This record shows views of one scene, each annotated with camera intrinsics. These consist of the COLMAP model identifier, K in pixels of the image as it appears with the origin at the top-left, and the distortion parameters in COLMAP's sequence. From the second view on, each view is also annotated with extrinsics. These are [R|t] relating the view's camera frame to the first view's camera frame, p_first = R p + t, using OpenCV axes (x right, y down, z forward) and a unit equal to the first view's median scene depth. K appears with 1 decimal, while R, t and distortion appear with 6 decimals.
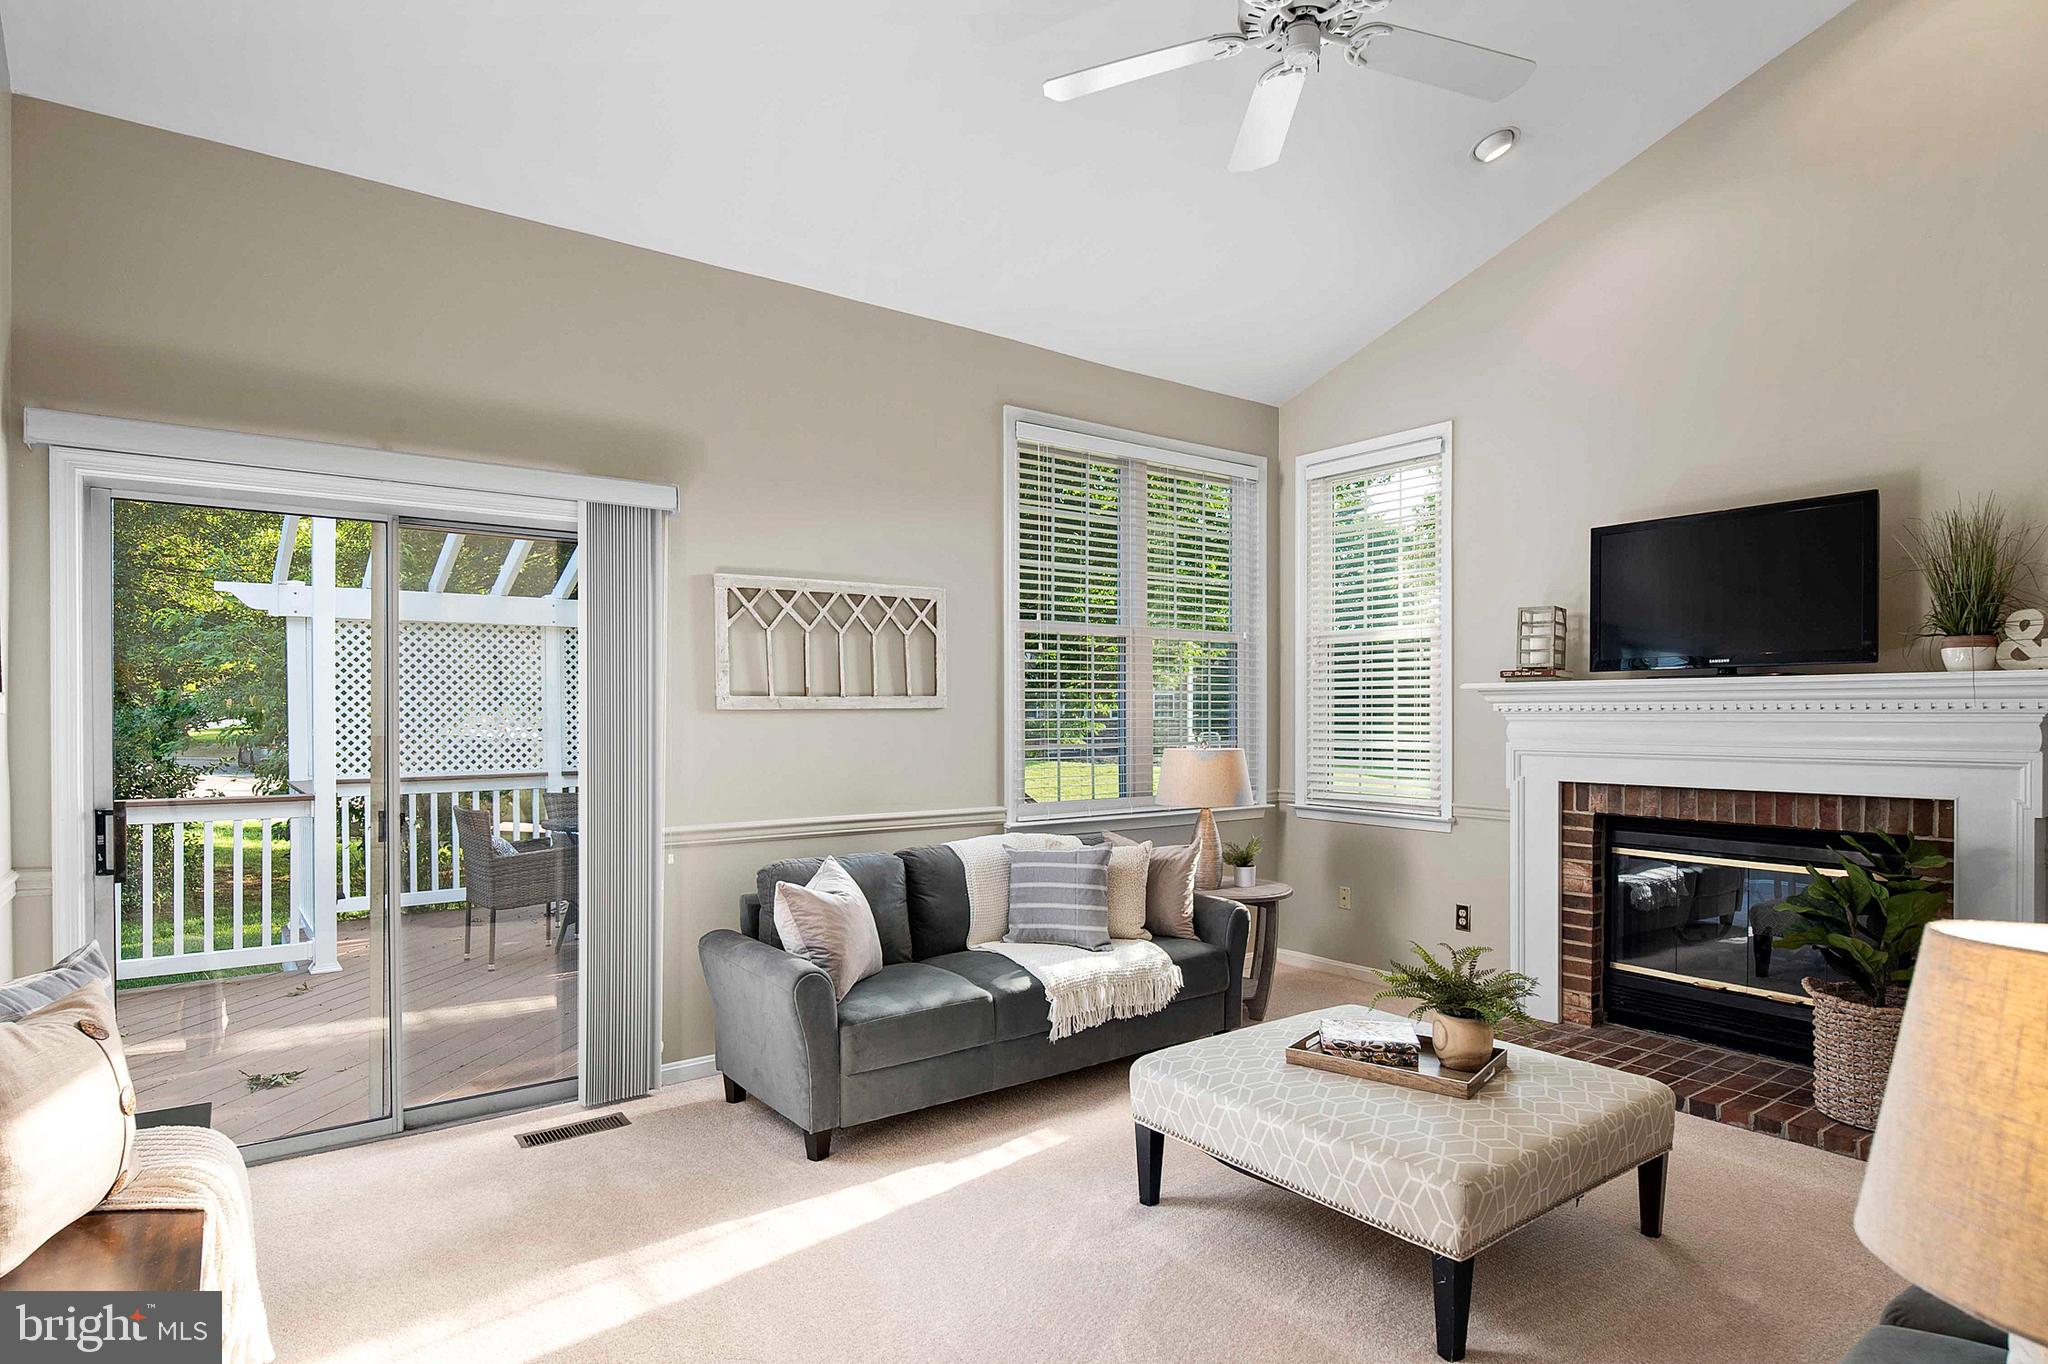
lens RADIAL K [[1112.6, 0, 1025.4], [0, 1112.6, 713.0], [0, 0, 1]] dist [-0.005135, -0.002366]
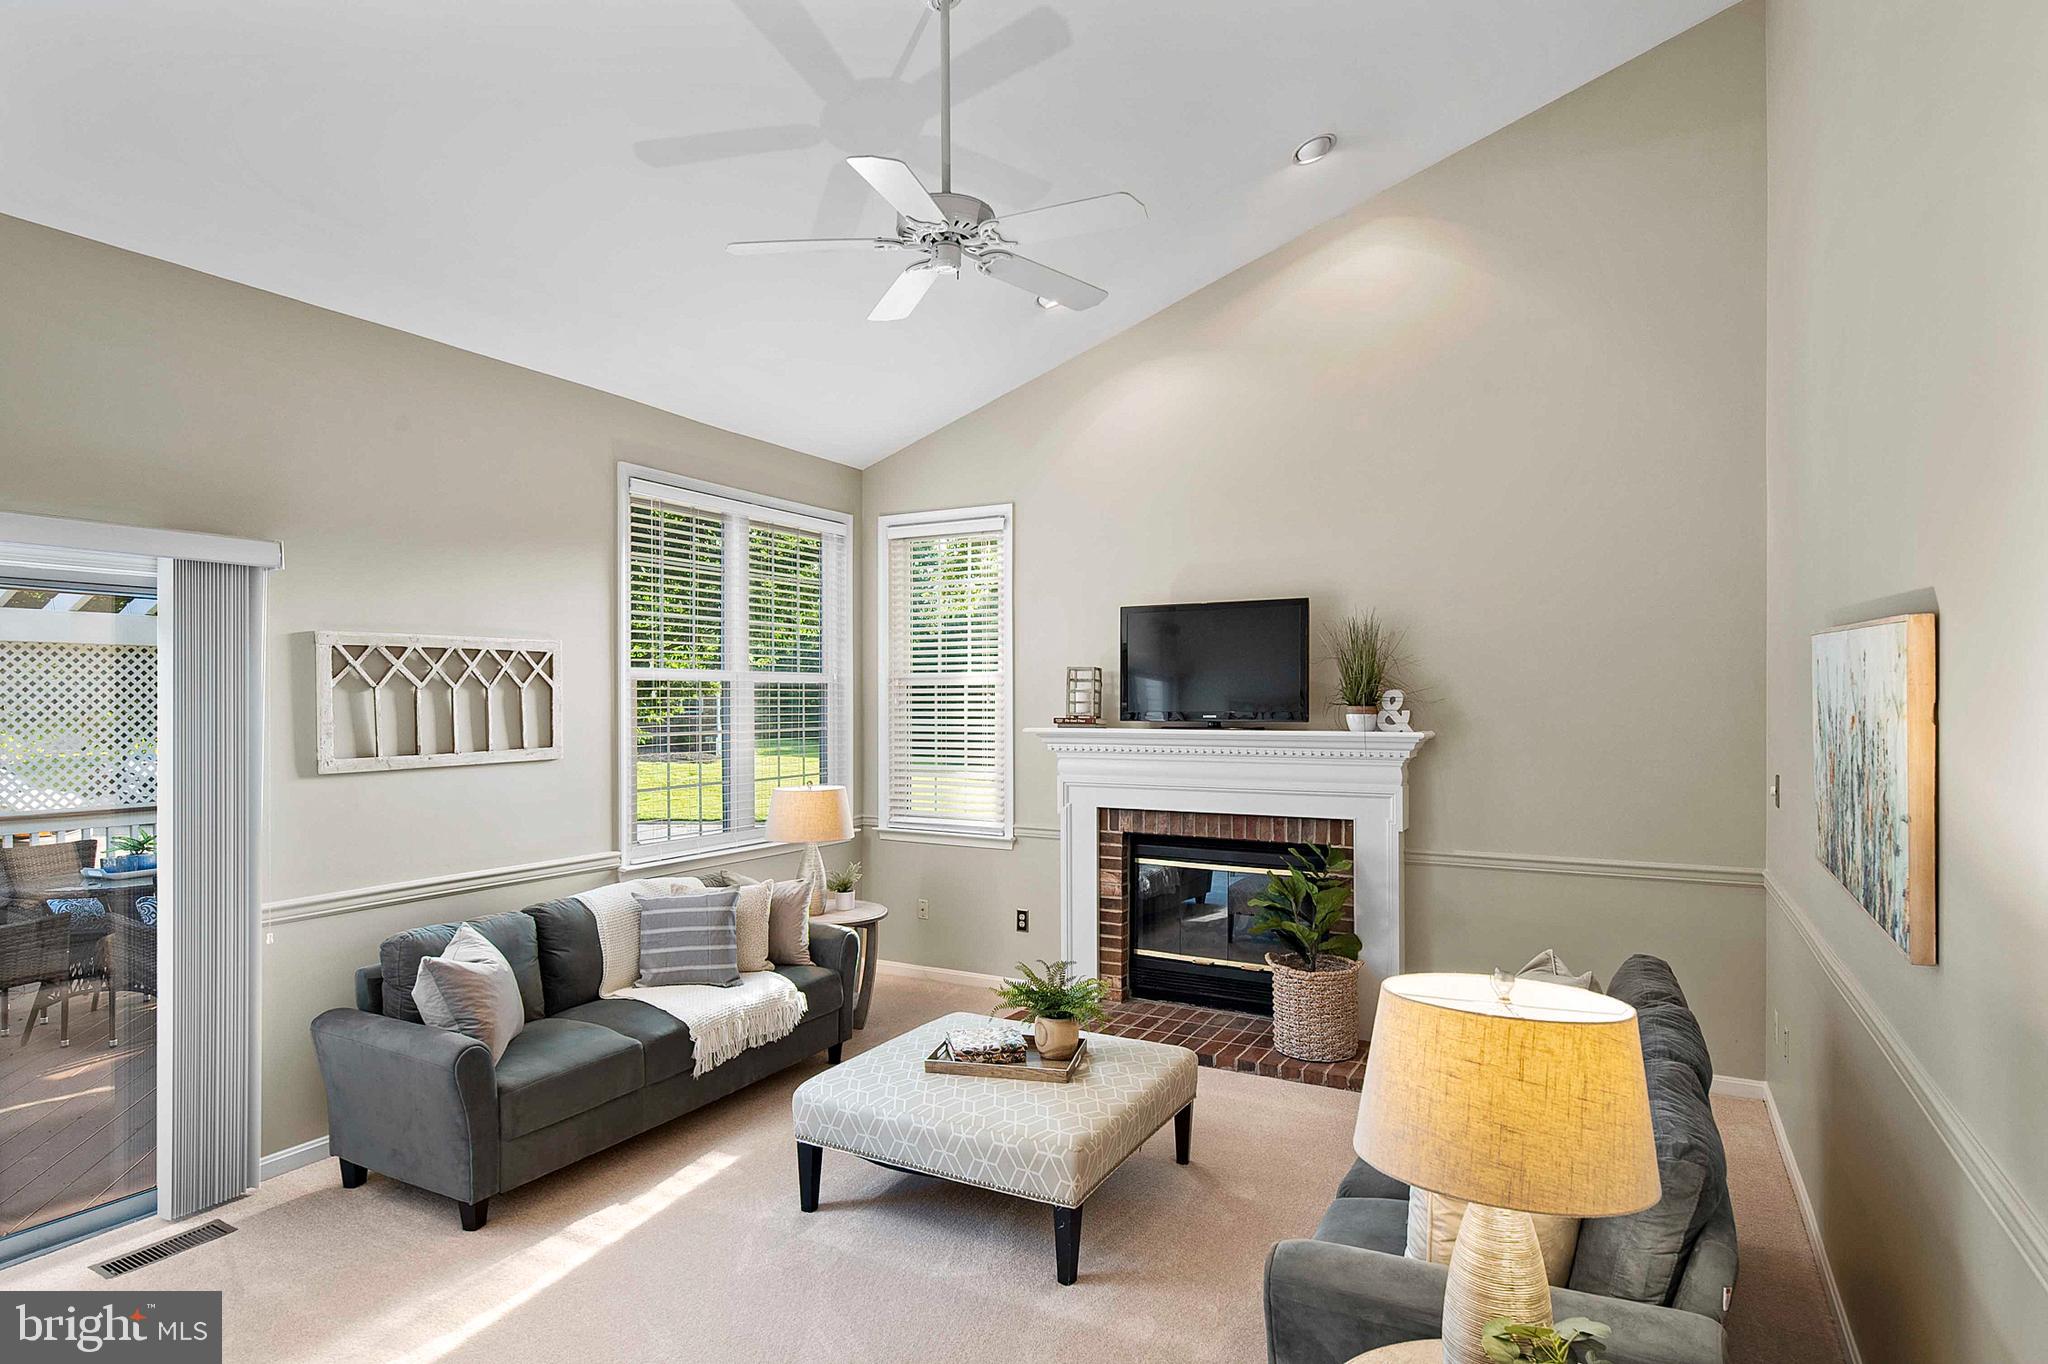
lens RADIAL K [[1111.0, 0, 1024.0], [0, 1111.0, 682.0], [0, 0, 1]] dist [-0.001129, -0.007588]
pose [[0.910170, 0.004889, 0.414205, -0.125845], [0.000977, 0.999902, -0.013949, -0.069790], [-0.414233, 0.013100, 0.910077, -0.114880]]
